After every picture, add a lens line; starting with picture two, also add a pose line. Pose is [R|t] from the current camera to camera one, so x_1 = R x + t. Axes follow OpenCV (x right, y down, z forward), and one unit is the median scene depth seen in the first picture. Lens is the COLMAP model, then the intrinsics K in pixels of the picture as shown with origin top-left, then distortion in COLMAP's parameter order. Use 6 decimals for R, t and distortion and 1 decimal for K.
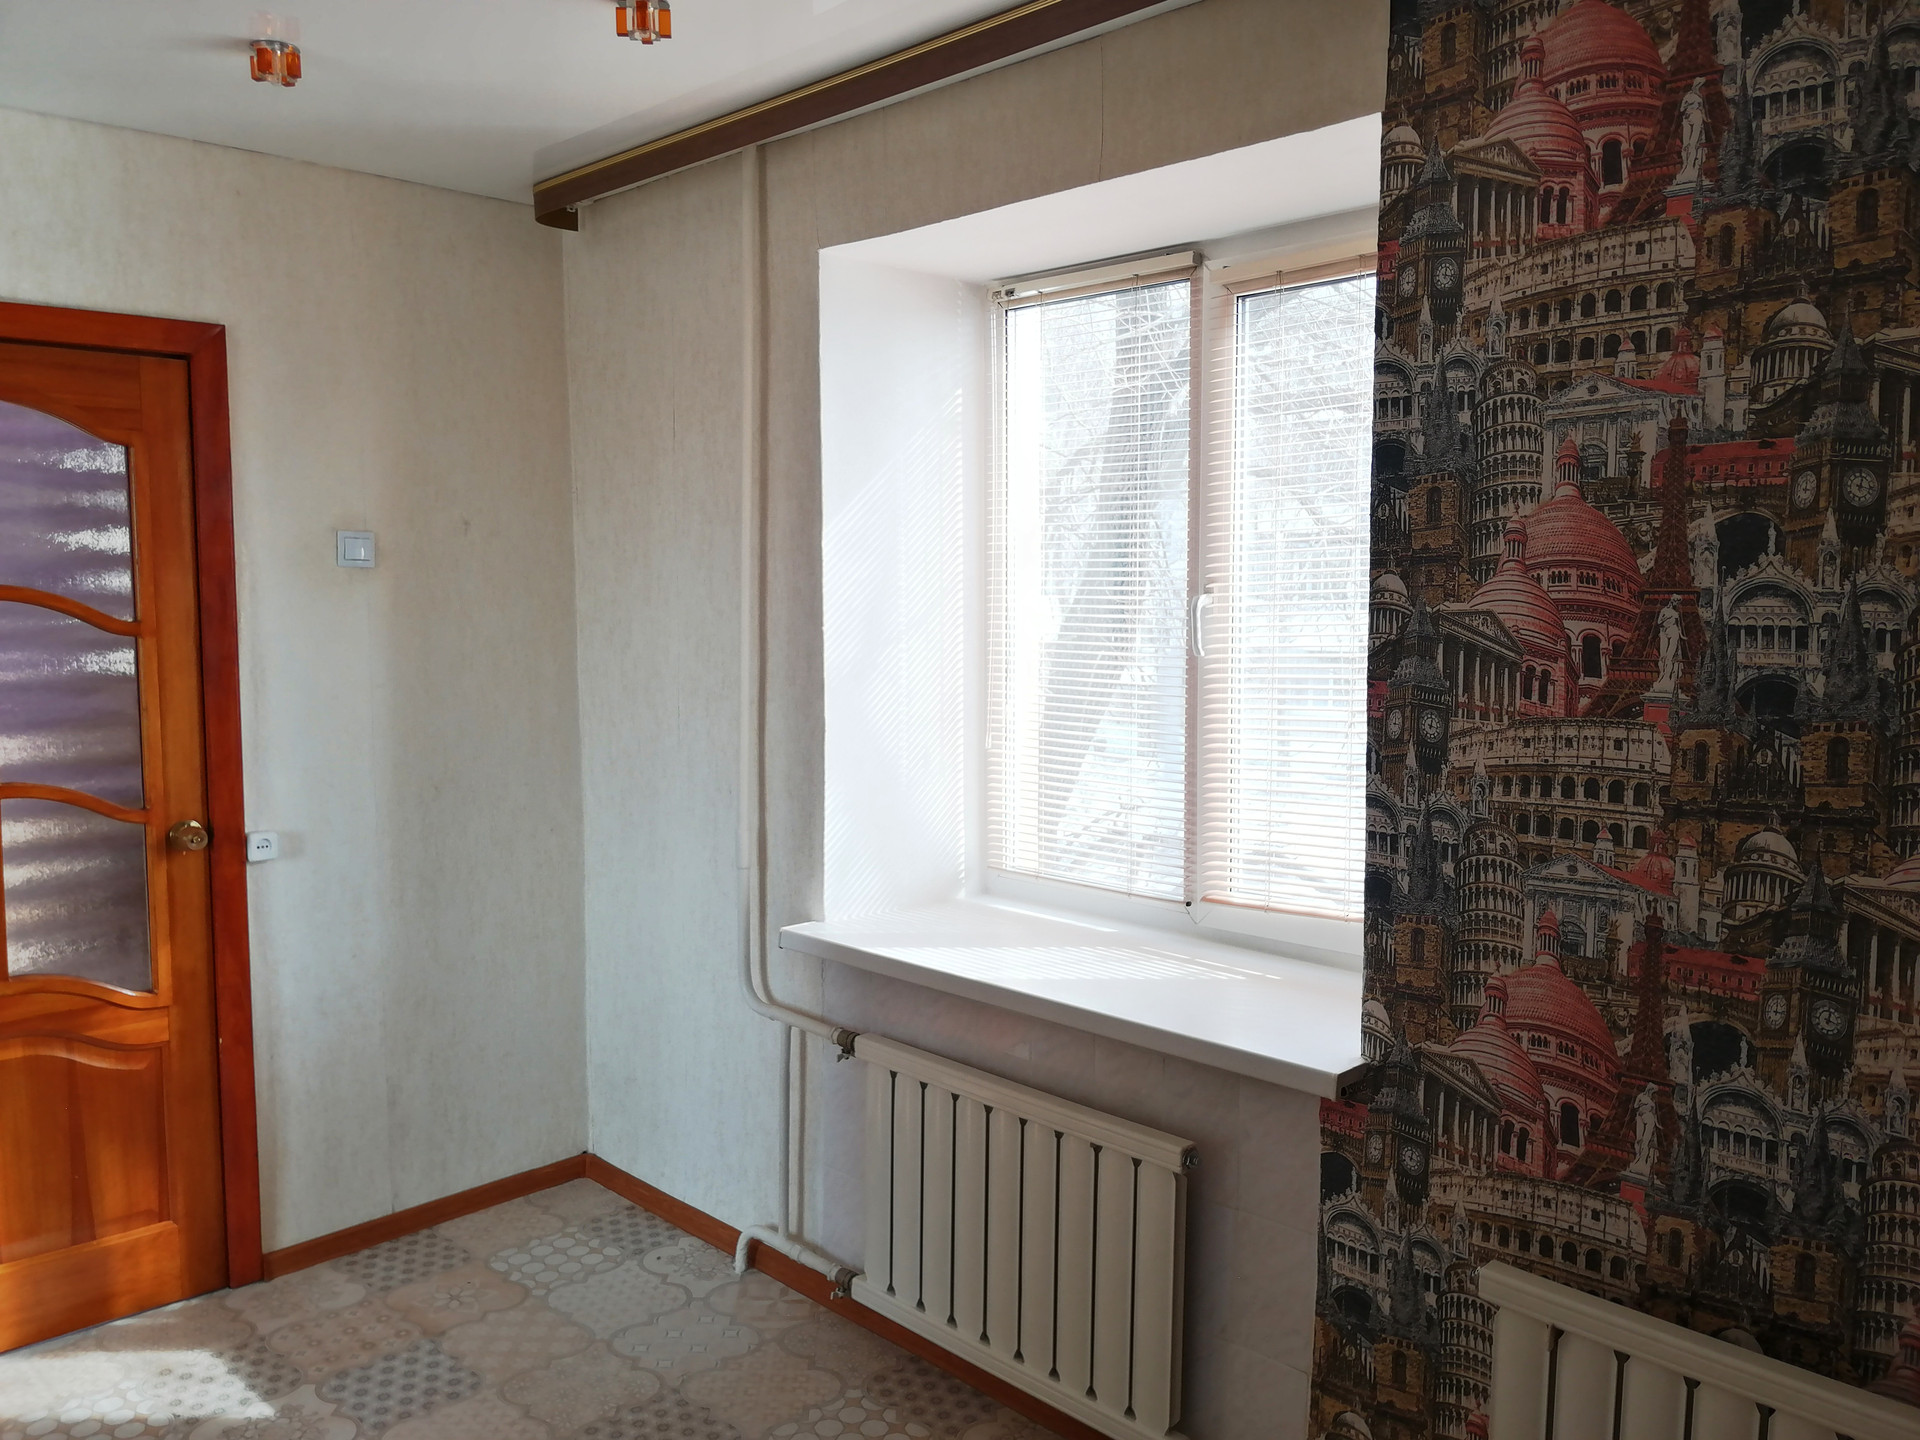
lens RADIAL K [[1507.6, 0, 965.5], [0, 1507.6, 723.8], [0, 0, 1]] dist [0.043092, -0.023239]
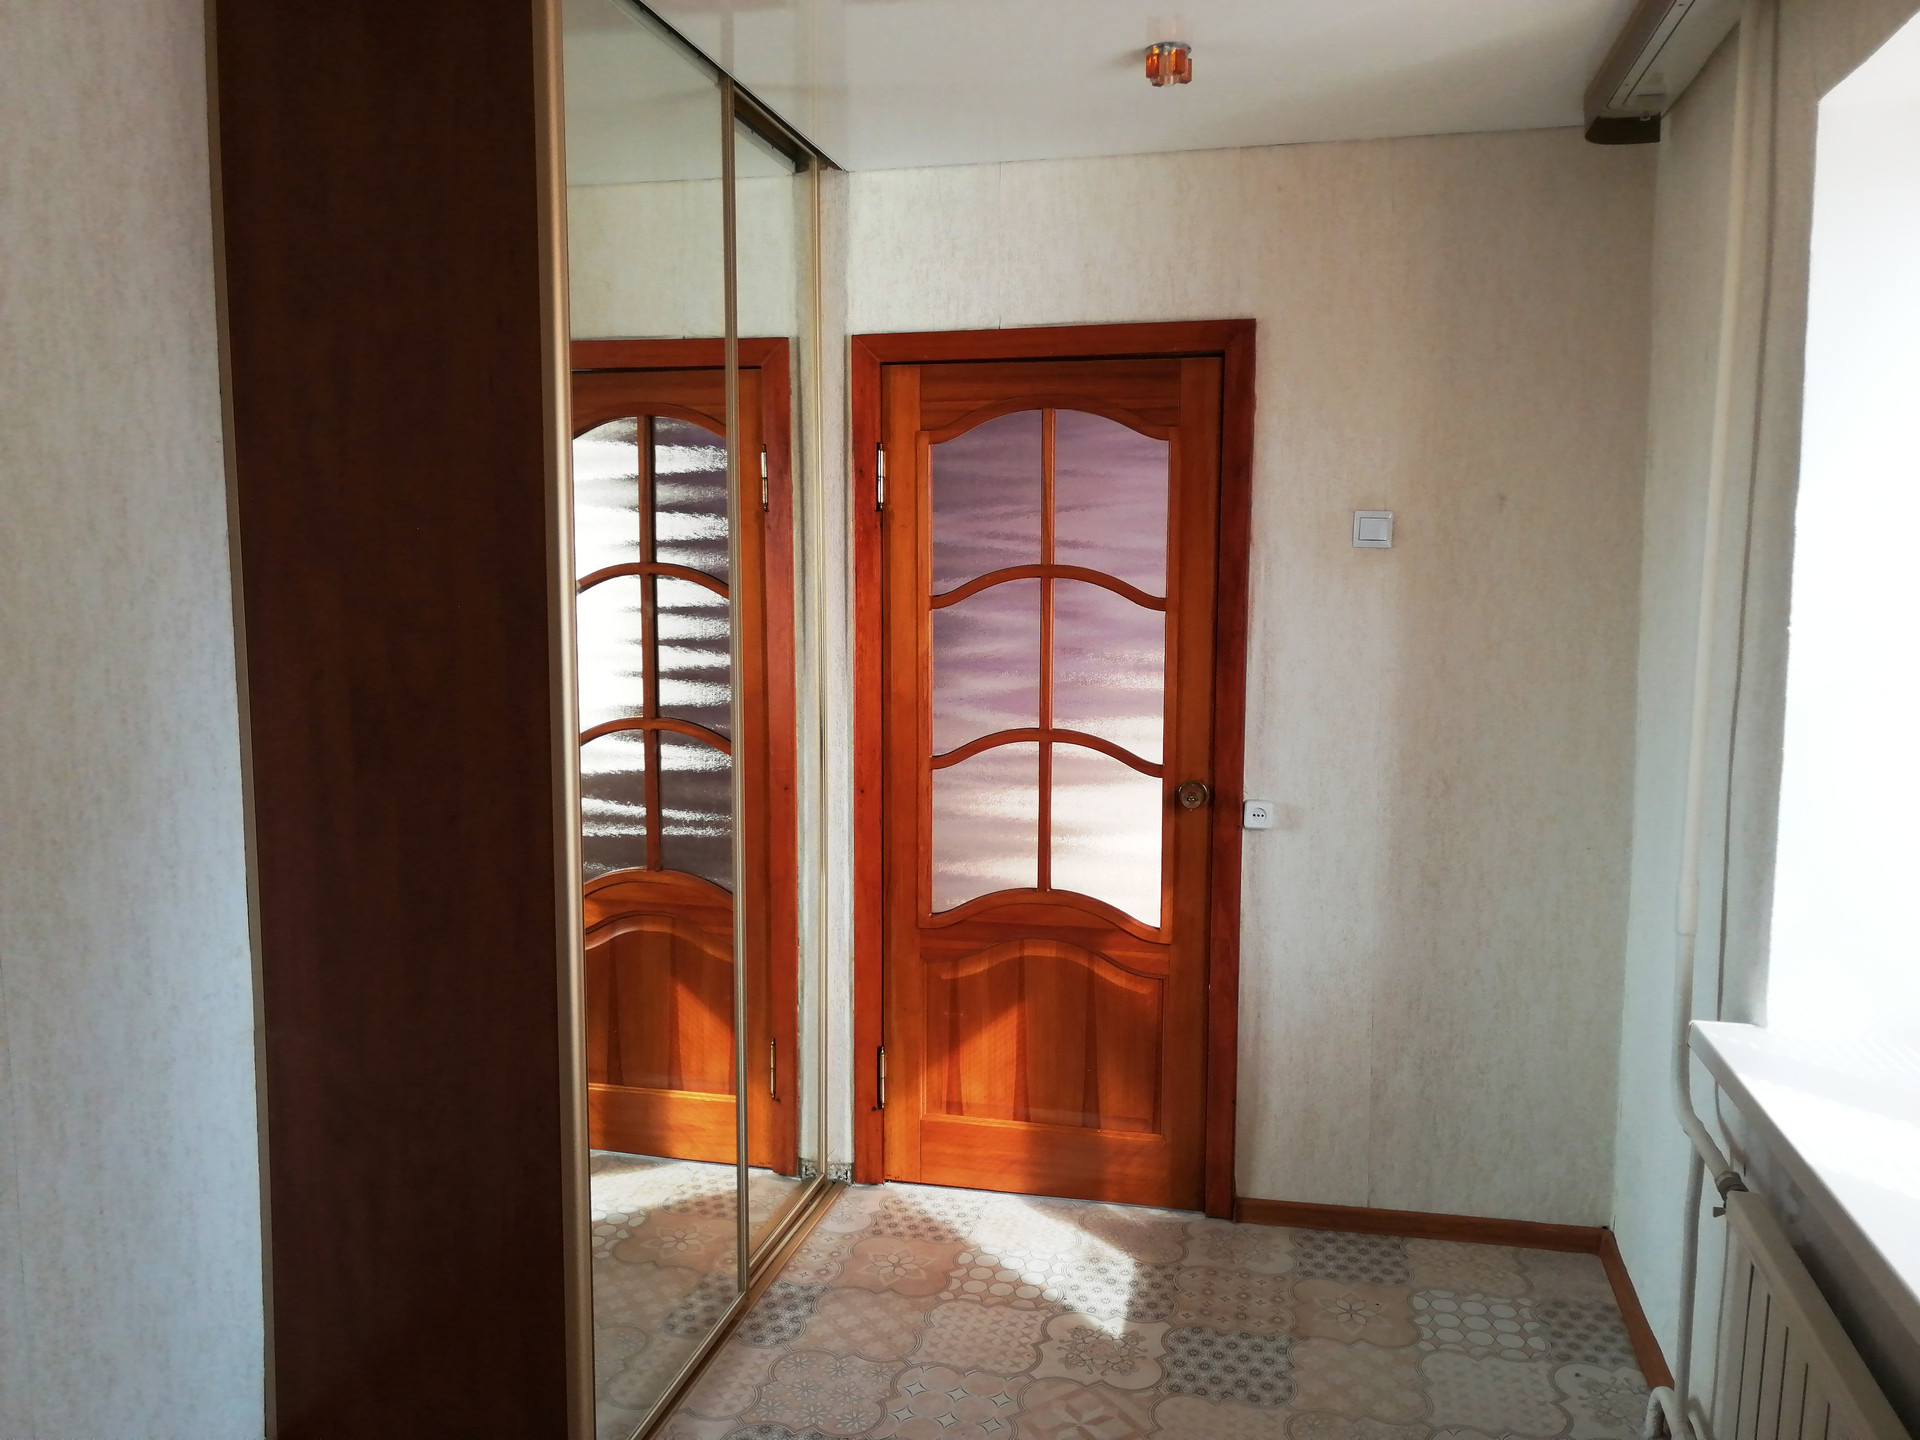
lens RADIAL K [[1507.6, 0, 969.2], [0, 1507.6, 723.4], [0, 0, 1]] dist [0.043092, -0.023239]
pose [[0.553679, 0.098008, -0.826942, 0.311905], [-0.080329, 0.994705, 0.064107, -0.036811], [0.828847, 0.030932, 0.558620, 0.275941]]
